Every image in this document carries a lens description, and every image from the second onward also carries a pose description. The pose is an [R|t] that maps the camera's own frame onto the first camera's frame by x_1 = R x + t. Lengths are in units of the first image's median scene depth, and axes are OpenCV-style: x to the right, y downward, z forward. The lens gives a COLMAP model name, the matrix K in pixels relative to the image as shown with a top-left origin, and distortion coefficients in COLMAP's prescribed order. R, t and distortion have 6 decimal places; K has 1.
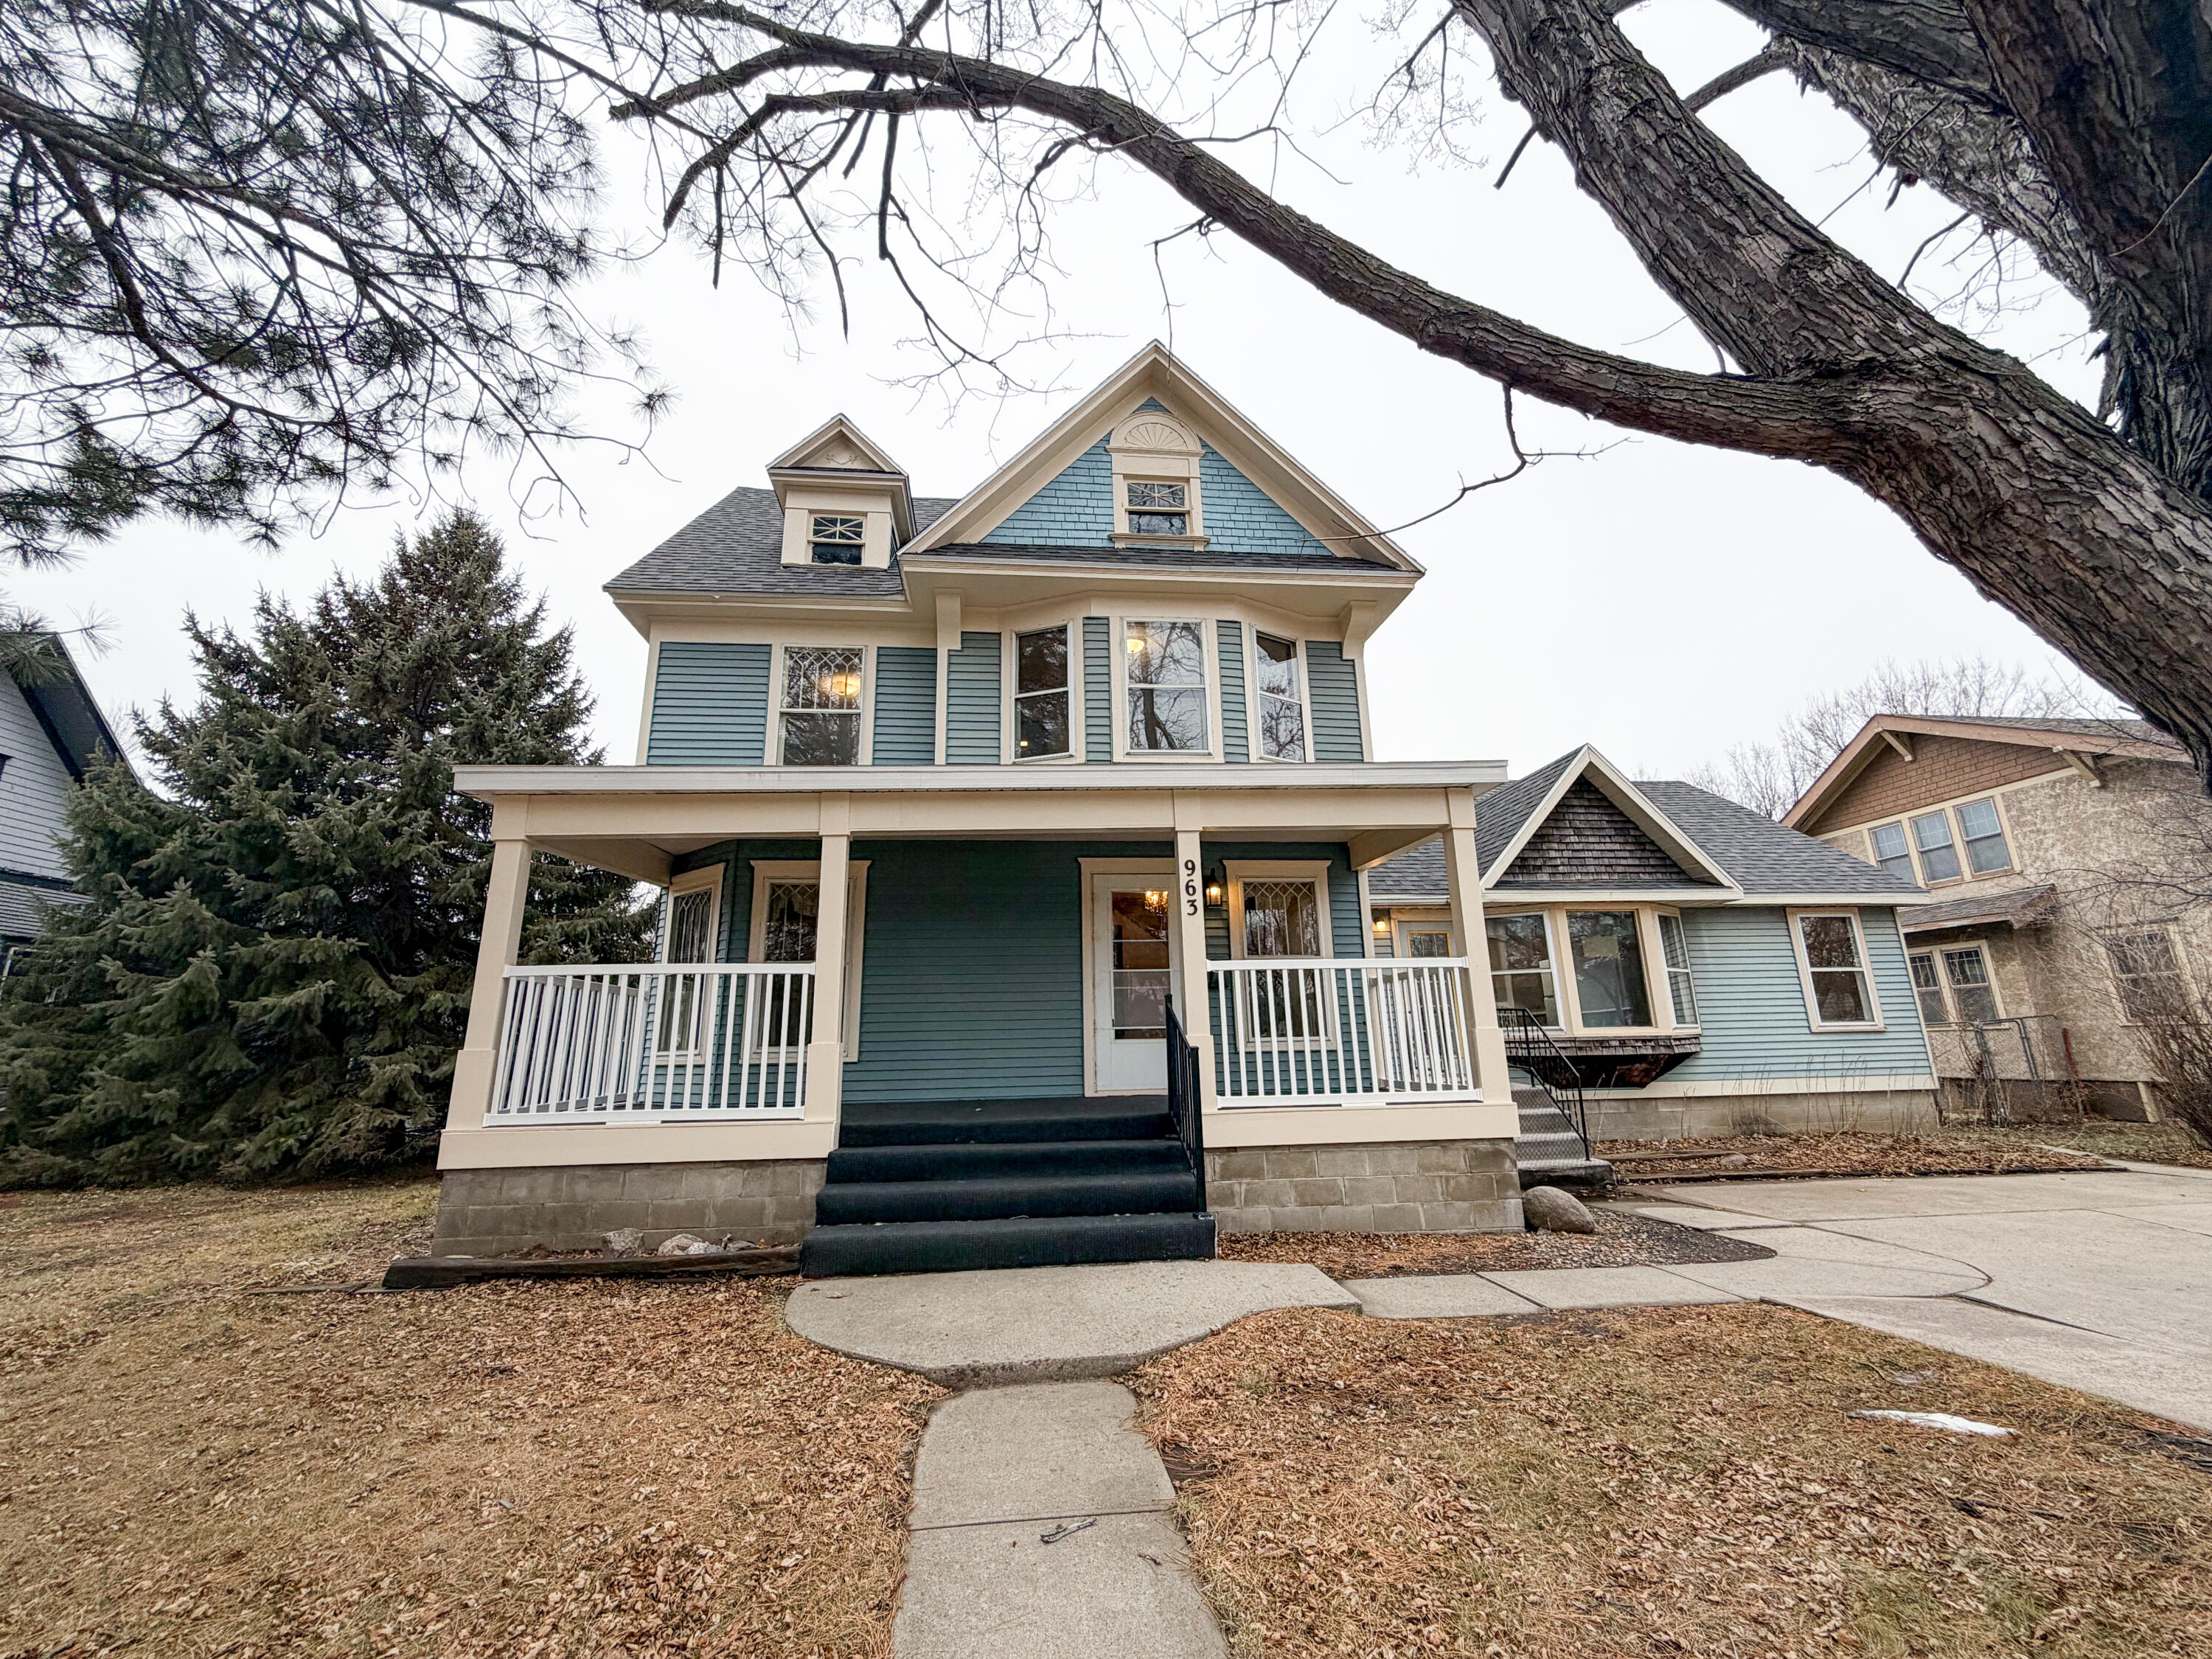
lens RADIAL K [[881.1, 0, 1096.5], [0, 881.1, 828.6], [0, 0, 1]] dist [-0.000600, -0.000027]
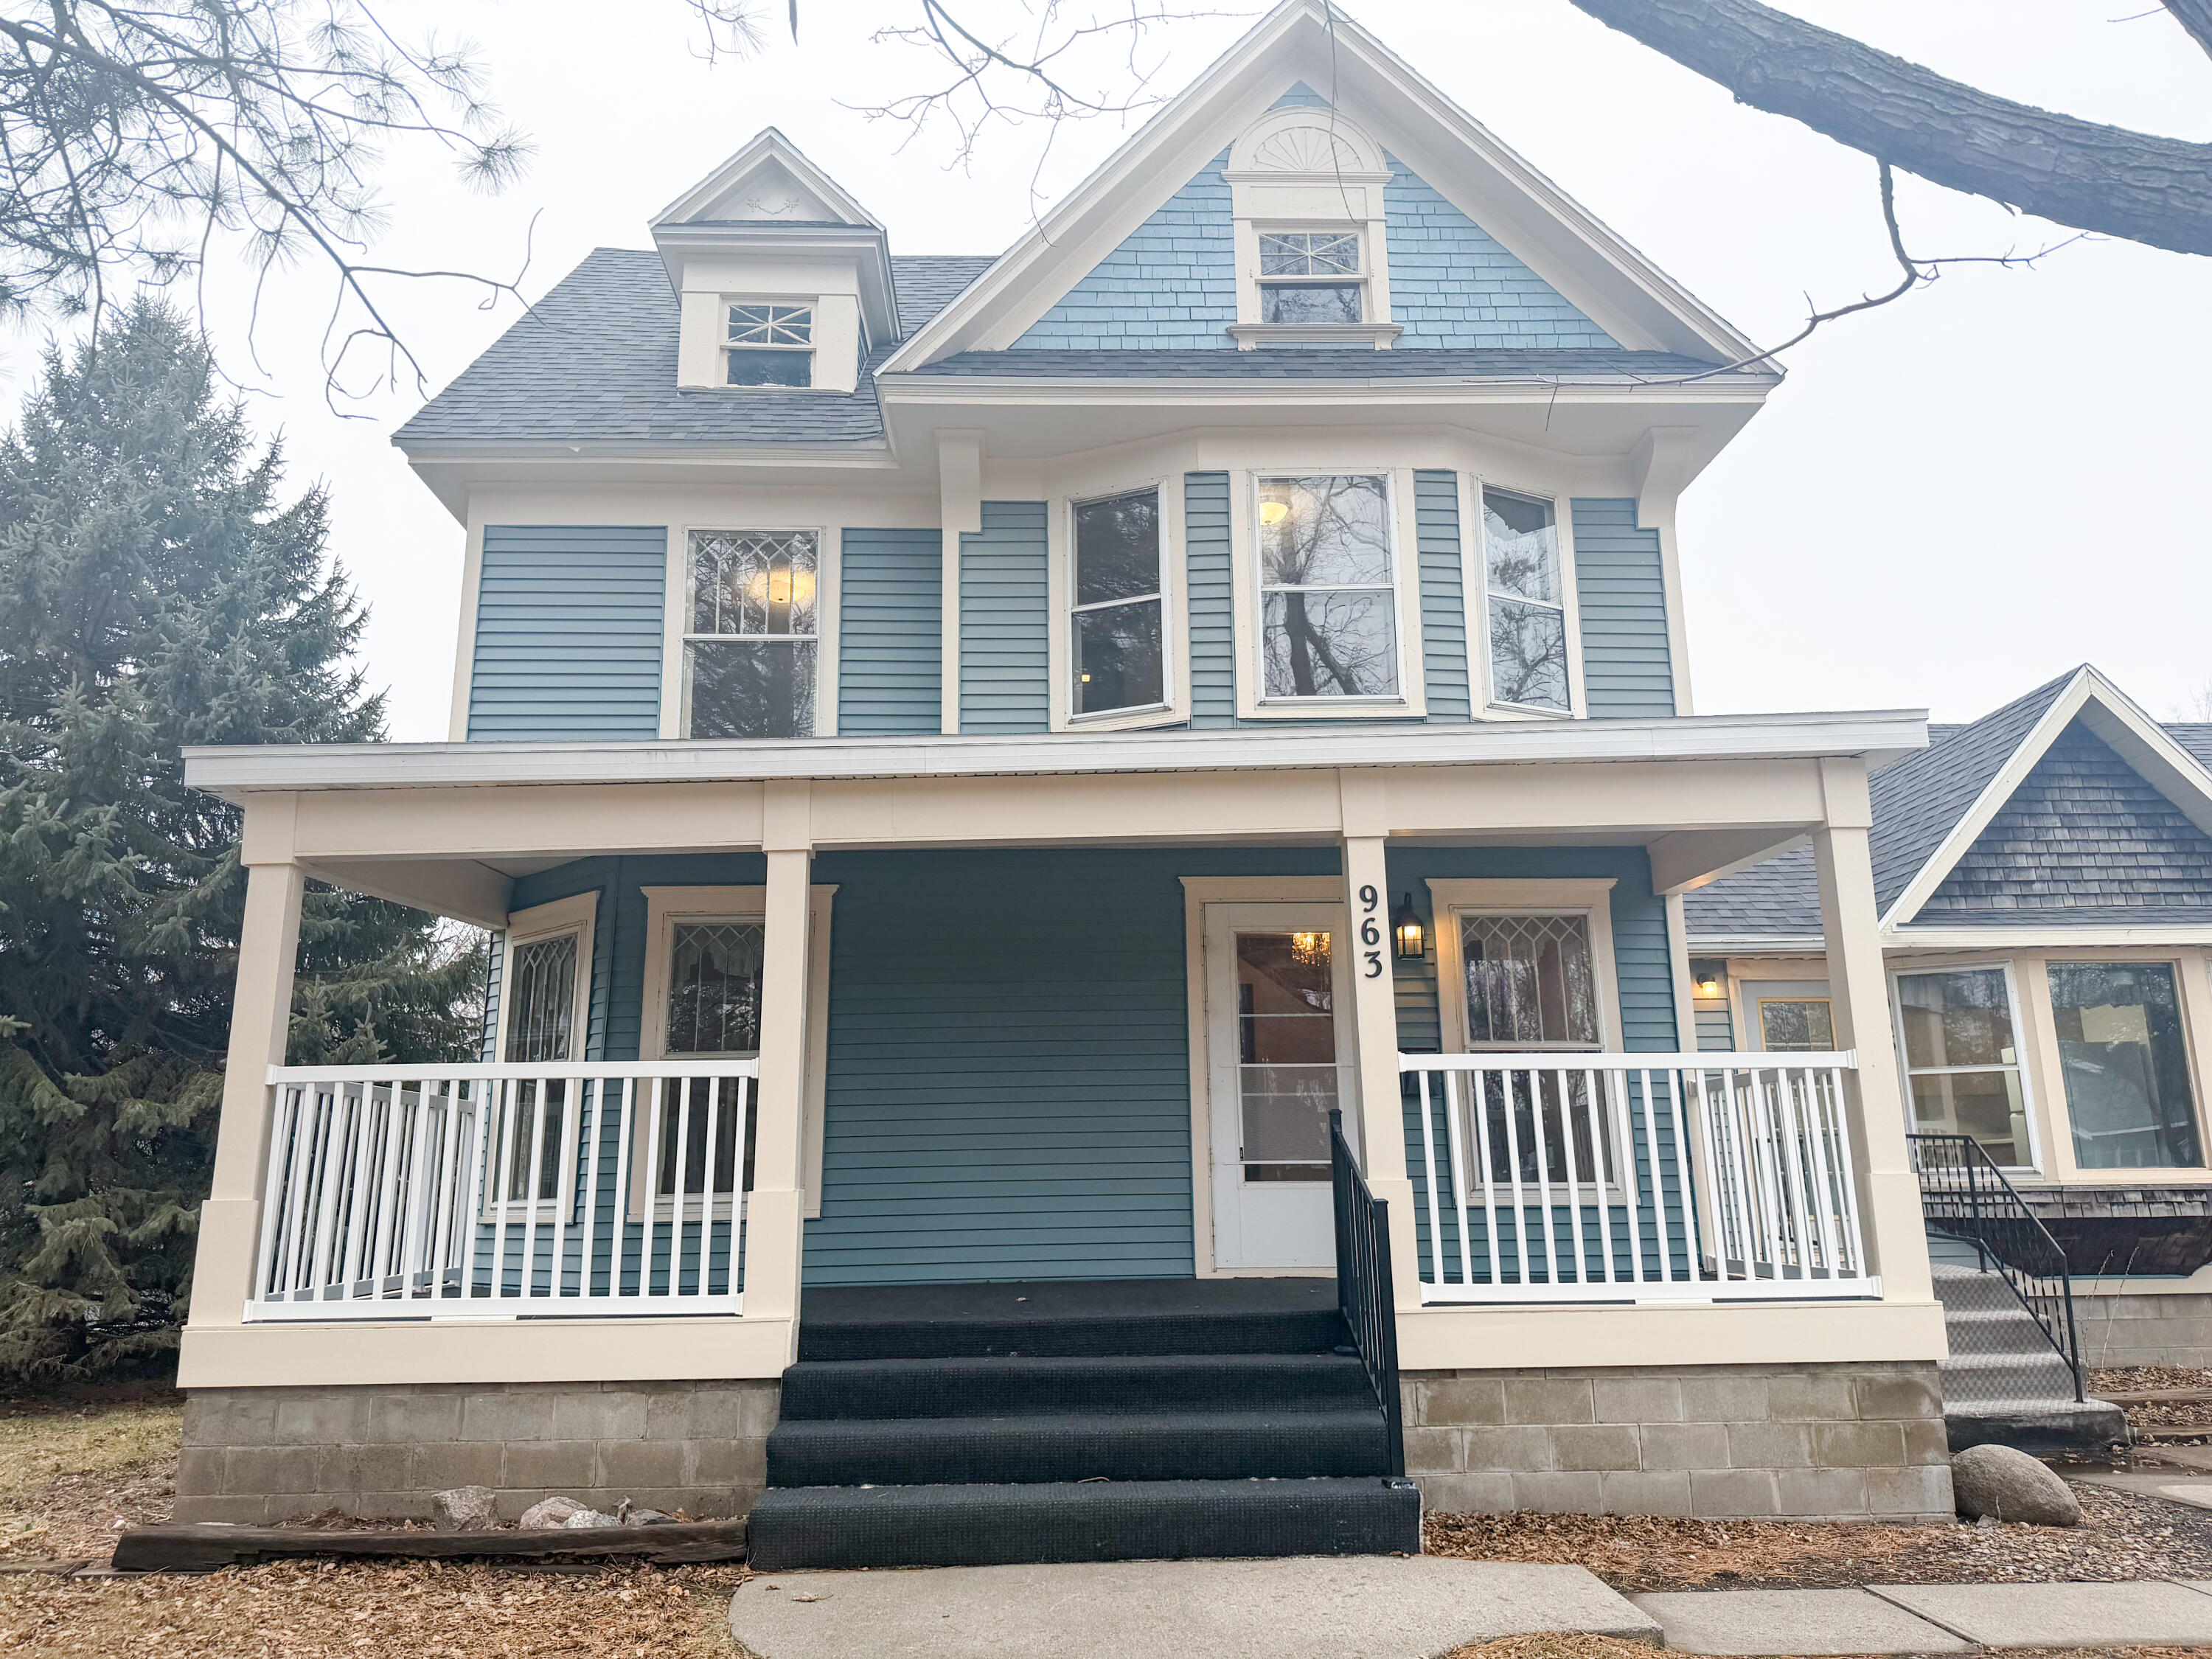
lens RADIAL K [[1559.2, 0, 1100.5], [0, 1559.2, 825.3], [0, 0, 1]] dist [0.044511, -0.060620]
pose [[0.997836, -0.008826, -0.065160, -0.005524], [0.009770, 0.999852, 0.014192, -0.017533], [0.065025, -0.014798, 0.997774, -0.050433]]
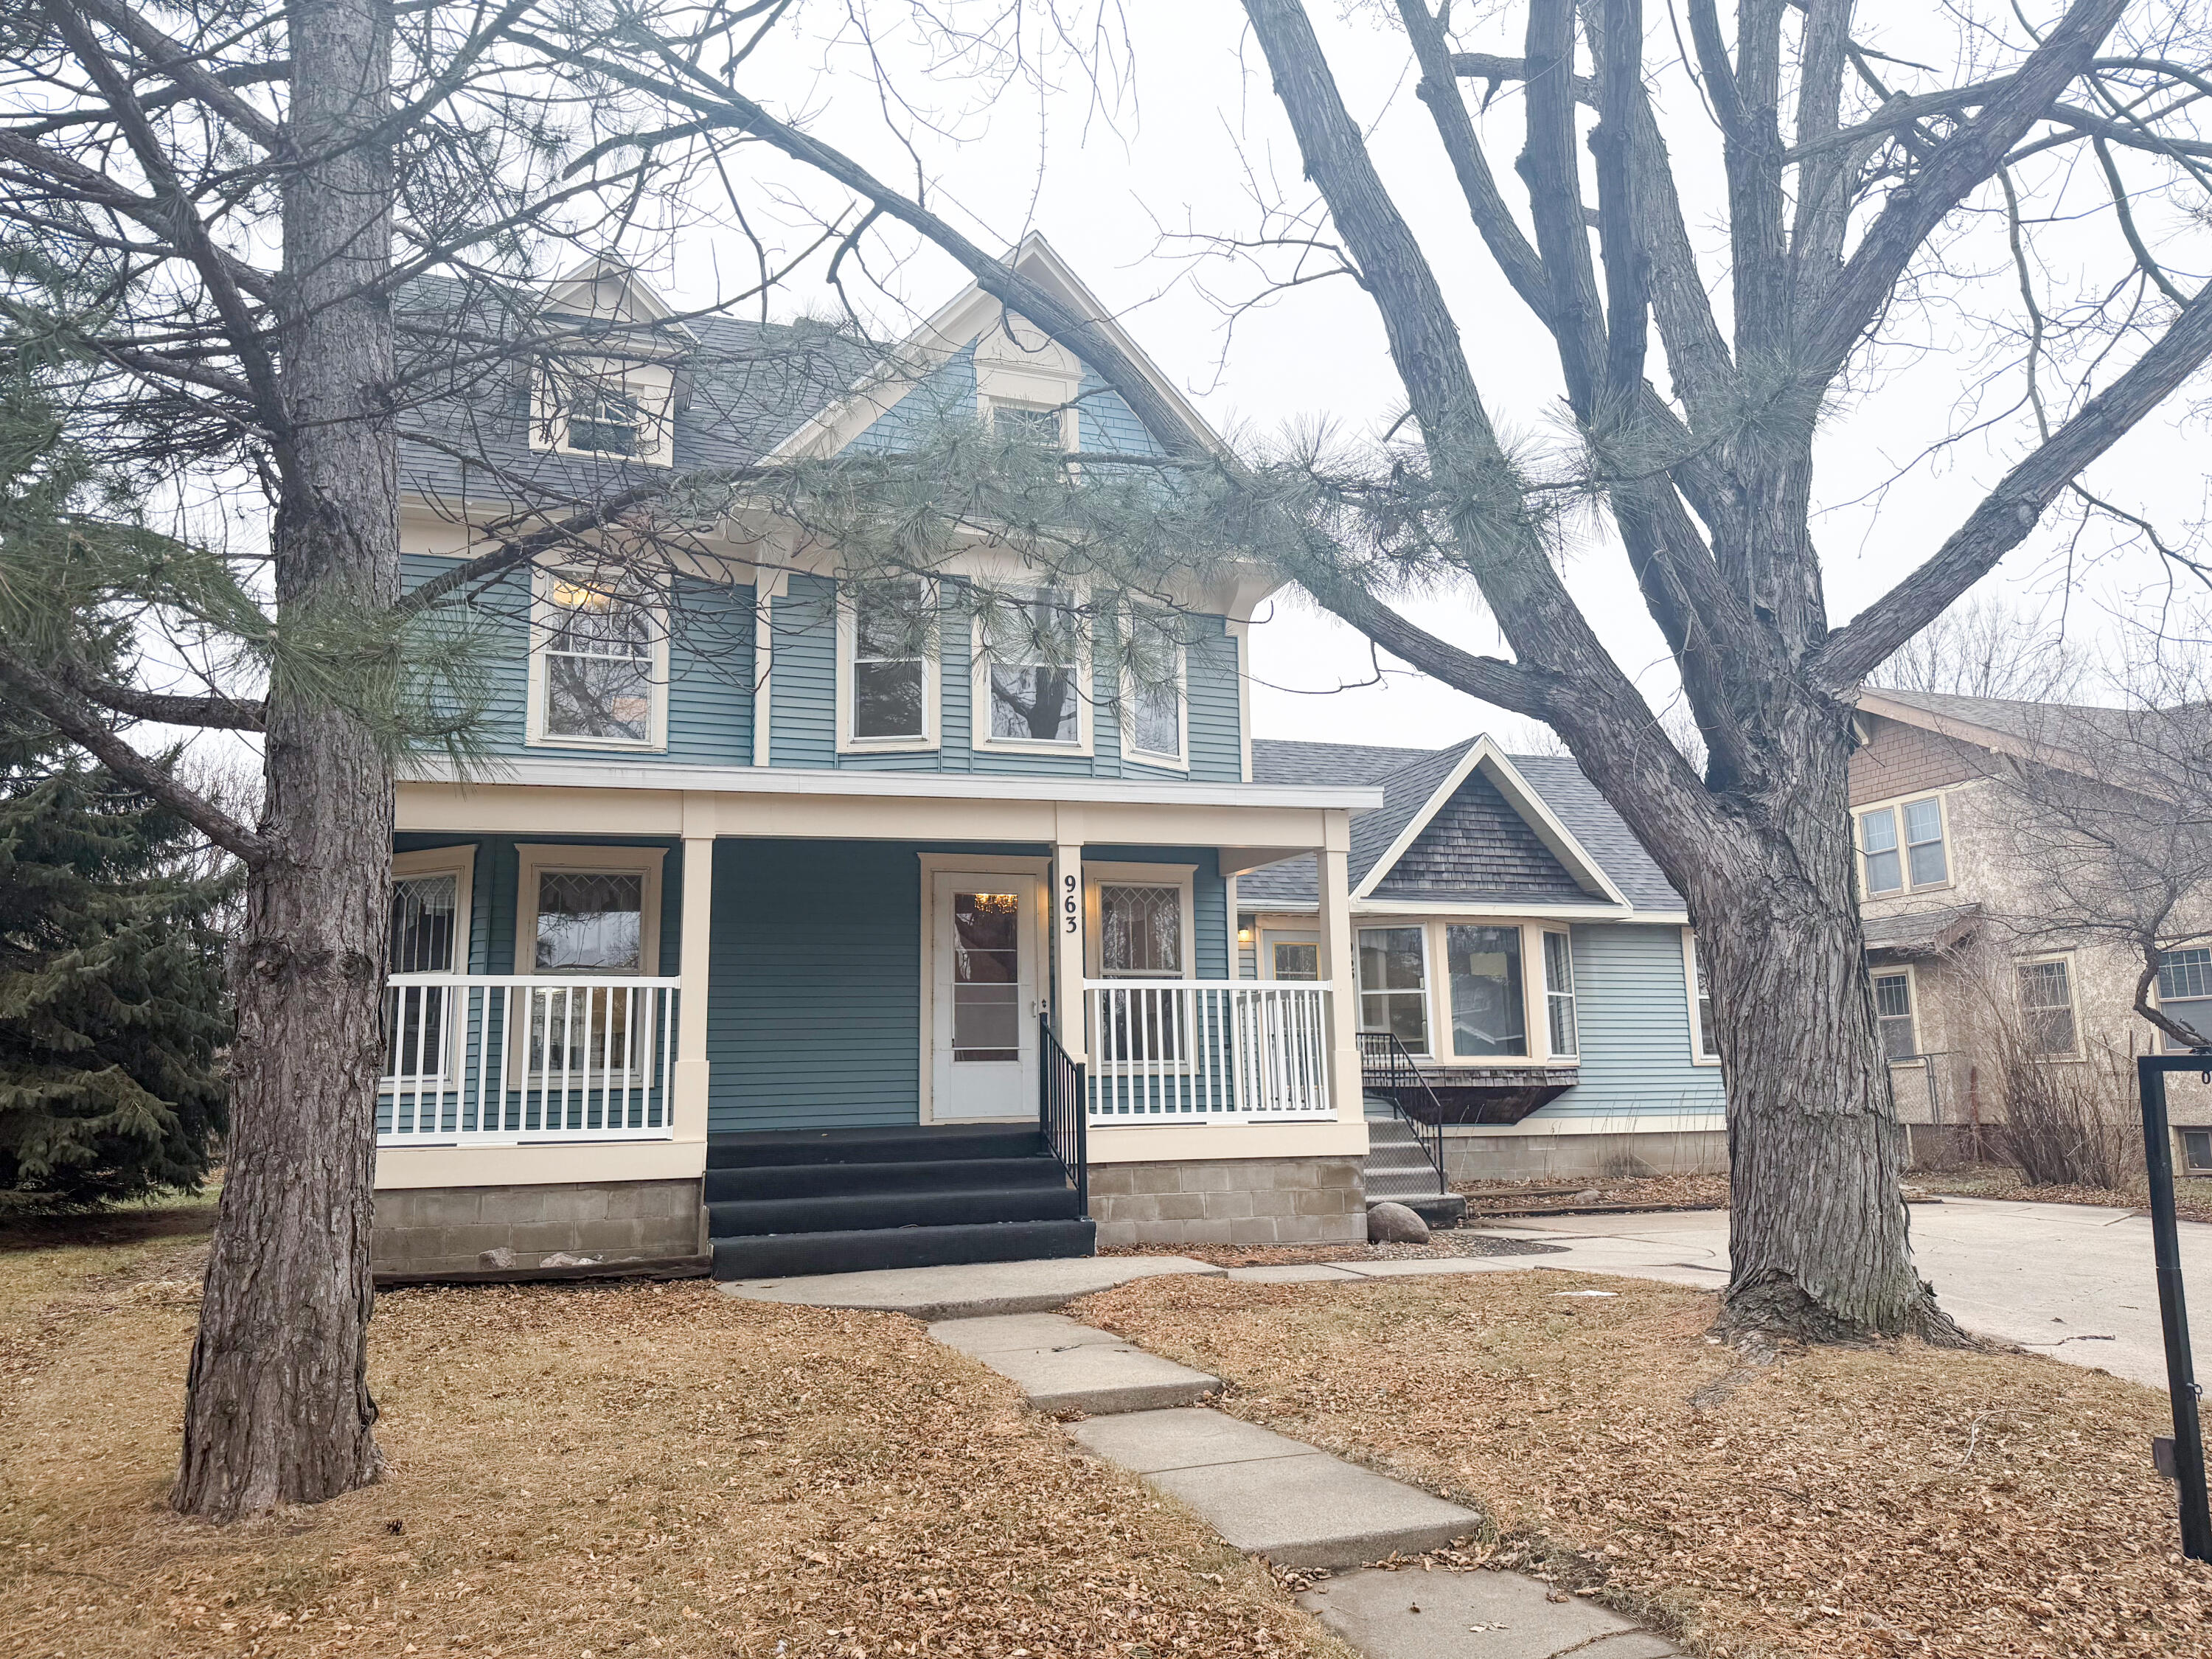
lens RADIAL K [[1542.6, 0, 1106.0], [0, 1542.6, 829.5], [0, 0, 1]] dist [0.198057, -0.409708]
pose [[0.971315, 0.041965, 0.234065, -0.200414], [-0.058810, 0.996121, 0.065456, -0.100751], [-0.230410, -0.077343, 0.970015, -0.513438]]
